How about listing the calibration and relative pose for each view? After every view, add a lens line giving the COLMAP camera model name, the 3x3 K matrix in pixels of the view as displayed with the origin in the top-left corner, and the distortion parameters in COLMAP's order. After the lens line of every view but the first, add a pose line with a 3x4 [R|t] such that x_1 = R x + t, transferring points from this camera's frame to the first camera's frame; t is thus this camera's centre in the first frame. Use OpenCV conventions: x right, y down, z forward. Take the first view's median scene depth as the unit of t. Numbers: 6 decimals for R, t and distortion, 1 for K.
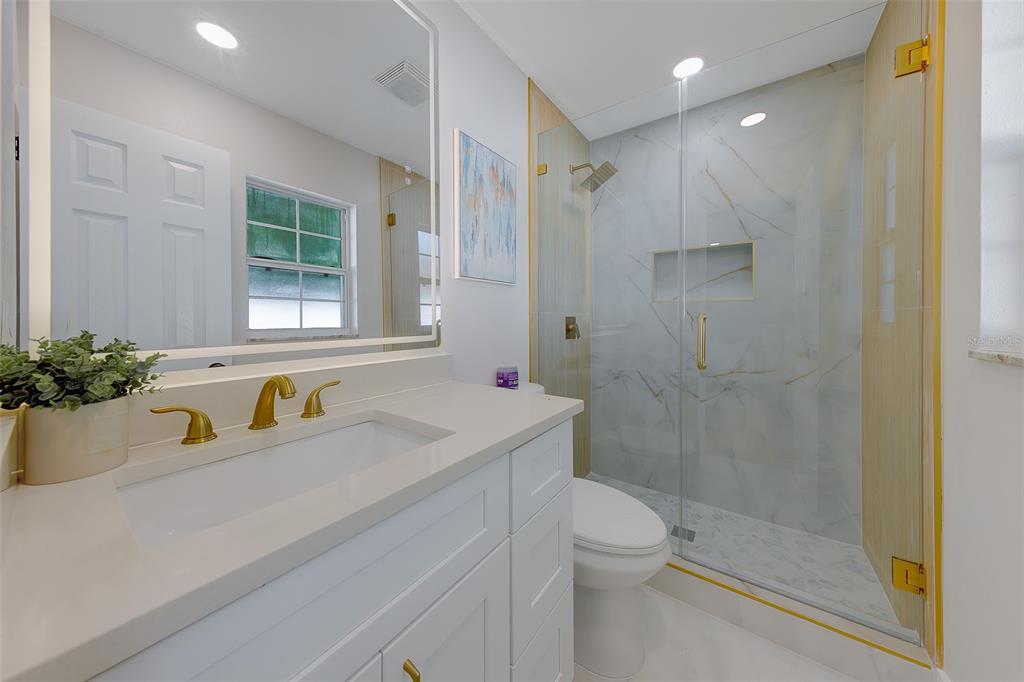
lens RADIAL K [[337.4, 0, 505.2], [0, 337.4, 322.1], [0, 0, 1]] dist [0.005580, -0.000794]
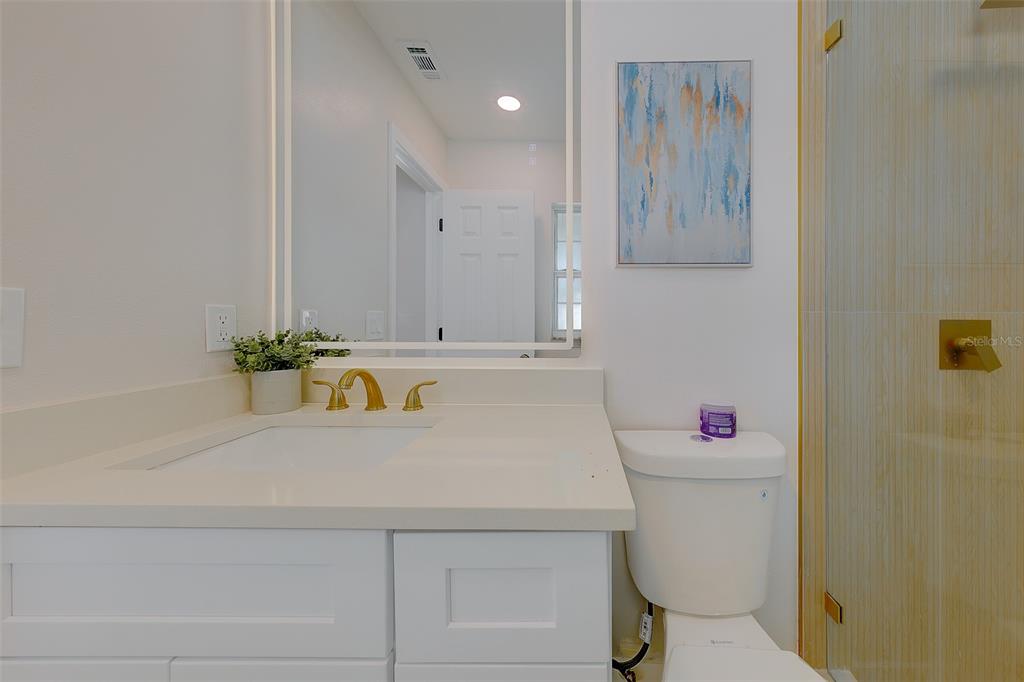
lens RADIAL K [[337.4, 0, 558.9], [0, 337.4, 324.3], [0, 0, 1]] dist [0.005580, -0.000794]
pose [[0.580458, 0.013556, -0.814177, 0.355756], [-0.013768, 0.999882, 0.006833, -0.008767], [0.814174, 0.007243, 0.580576, 0.439286]]
